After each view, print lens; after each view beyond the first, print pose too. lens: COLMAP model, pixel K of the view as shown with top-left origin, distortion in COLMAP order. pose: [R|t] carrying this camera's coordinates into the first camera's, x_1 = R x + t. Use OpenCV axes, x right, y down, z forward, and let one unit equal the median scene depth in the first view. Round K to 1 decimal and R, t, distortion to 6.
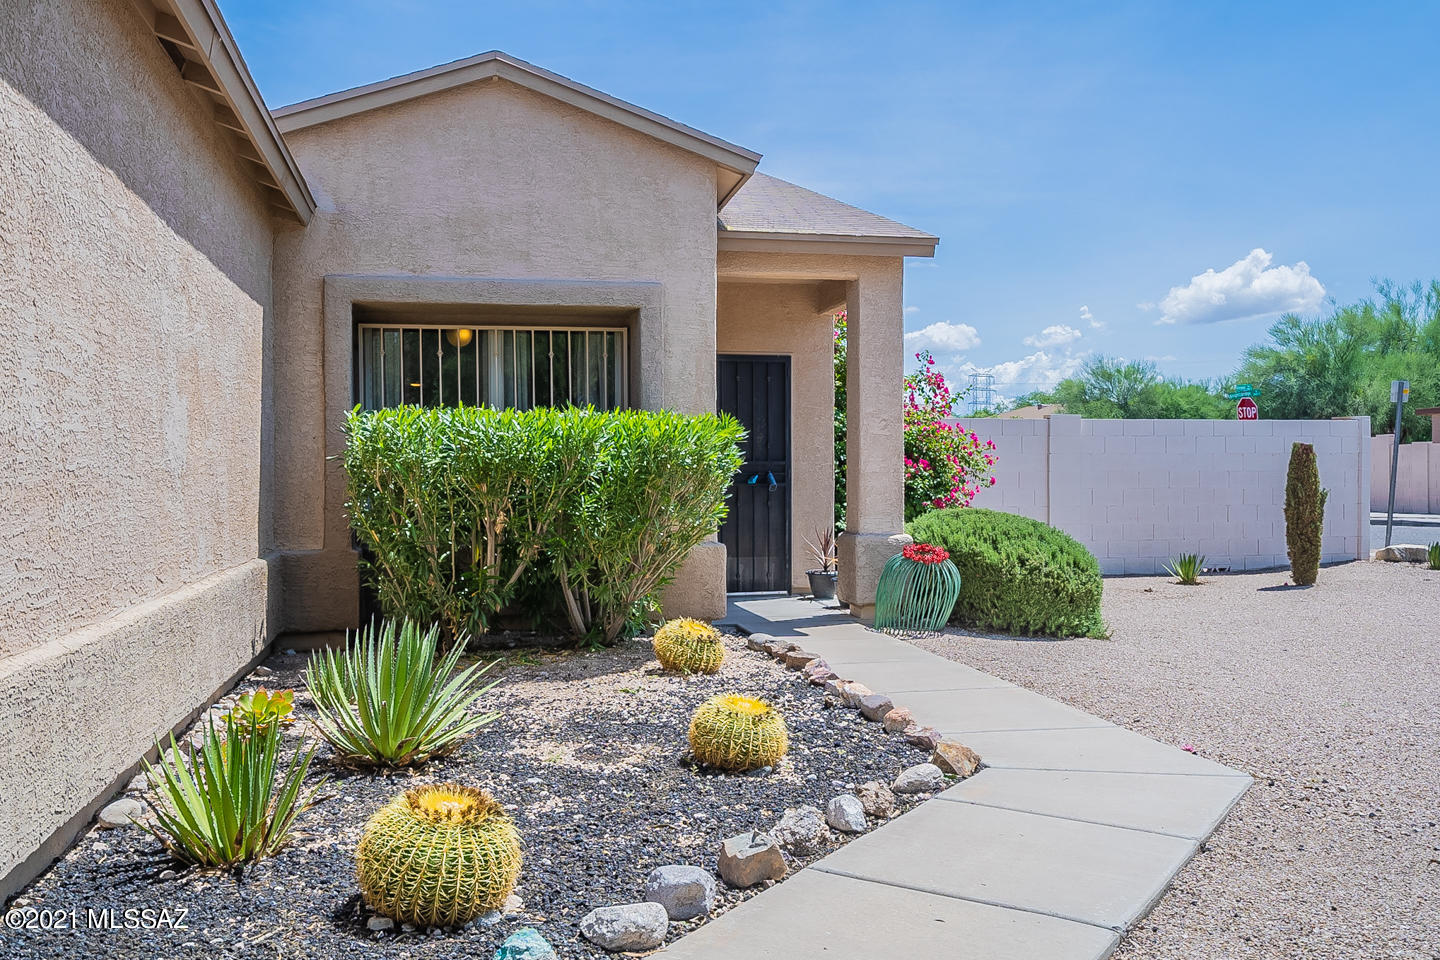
lens RADIAL K [[1224.9, 0, 720.0], [0, 1224.9, 480.0], [0, 0, 1]] dist [-0.004750, 0.000978]
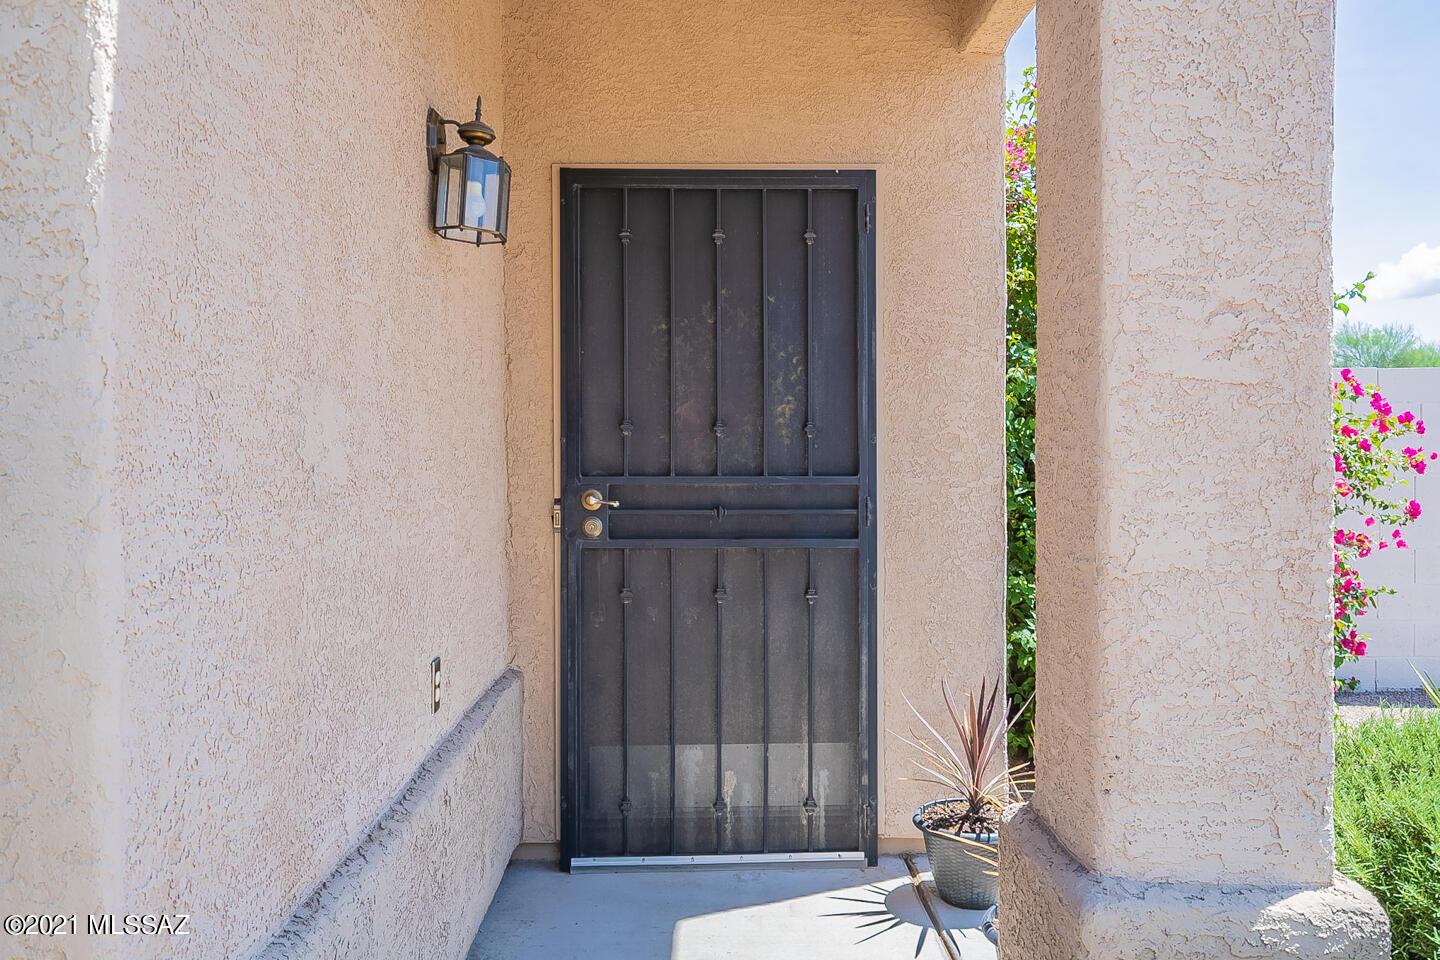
lens RADIAL K [[1133.3, 0, 720.0], [0, 1133.3, 480.0], [0, 0, 1]] dist [0.006318, 0.001845]
pose [[0.983621, 0.001148, -0.180246, 0.073997], [0.002774, 0.999765, 0.021507, -0.021830], [0.180228, -0.021655, 0.983386, 0.693418]]
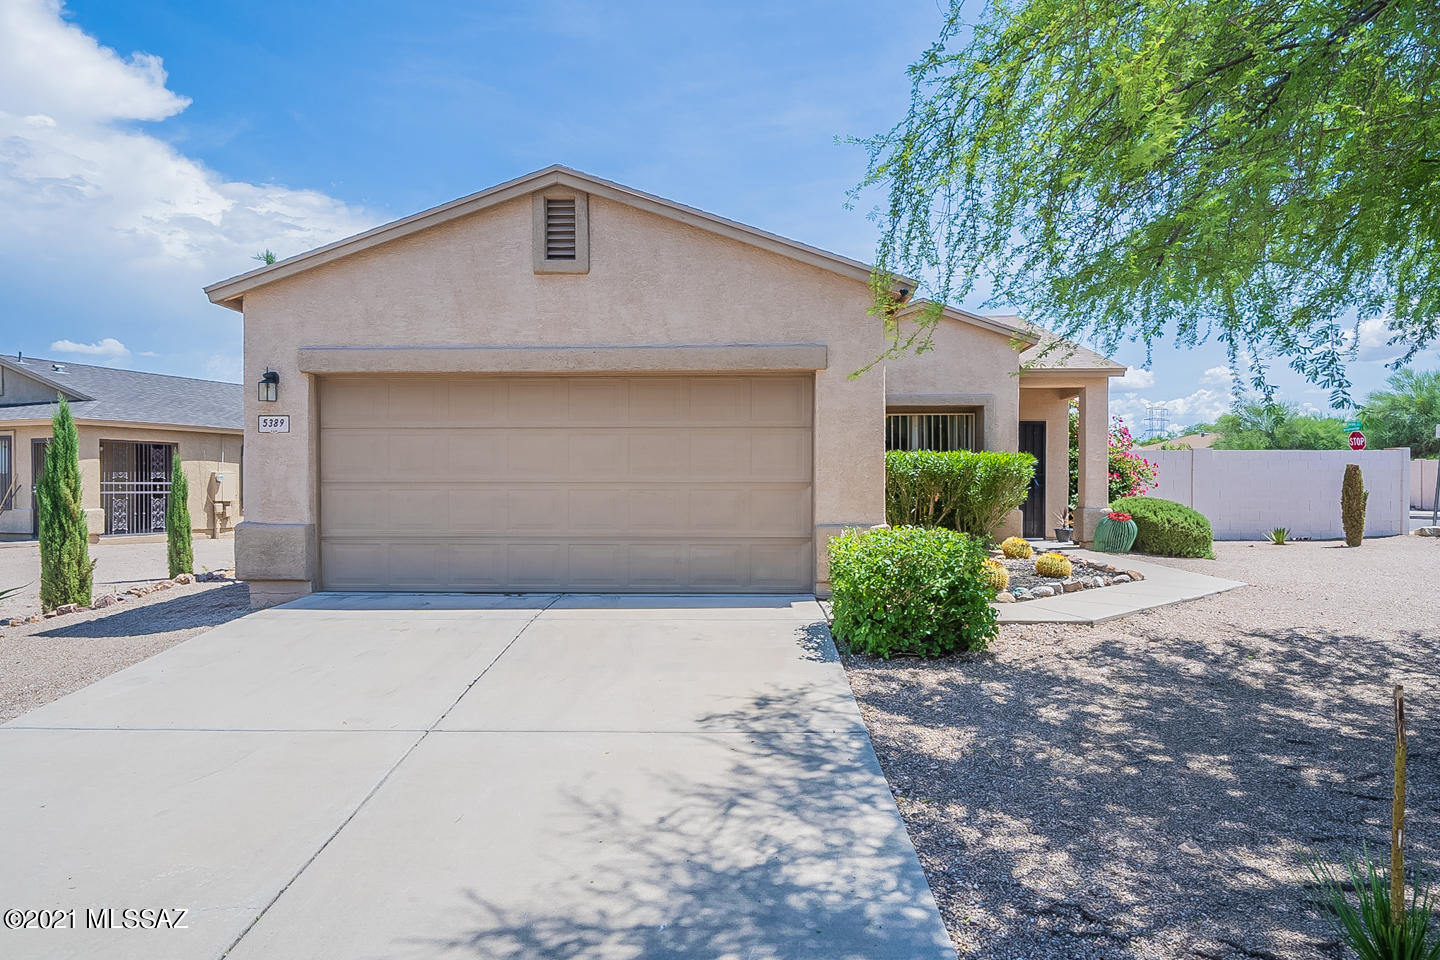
lens RADIAL K [[872.4, 0, 720.0], [0, 872.4, 480.0], [0, 0, 1]] dist [-0.000005, -0.001815]
pose [[0.967934, 0.005910, -0.251134, -0.102160], [-0.008053, 0.999939, -0.007505, 0.010596], [0.251074, 0.009287, 0.967923, -0.529964]]
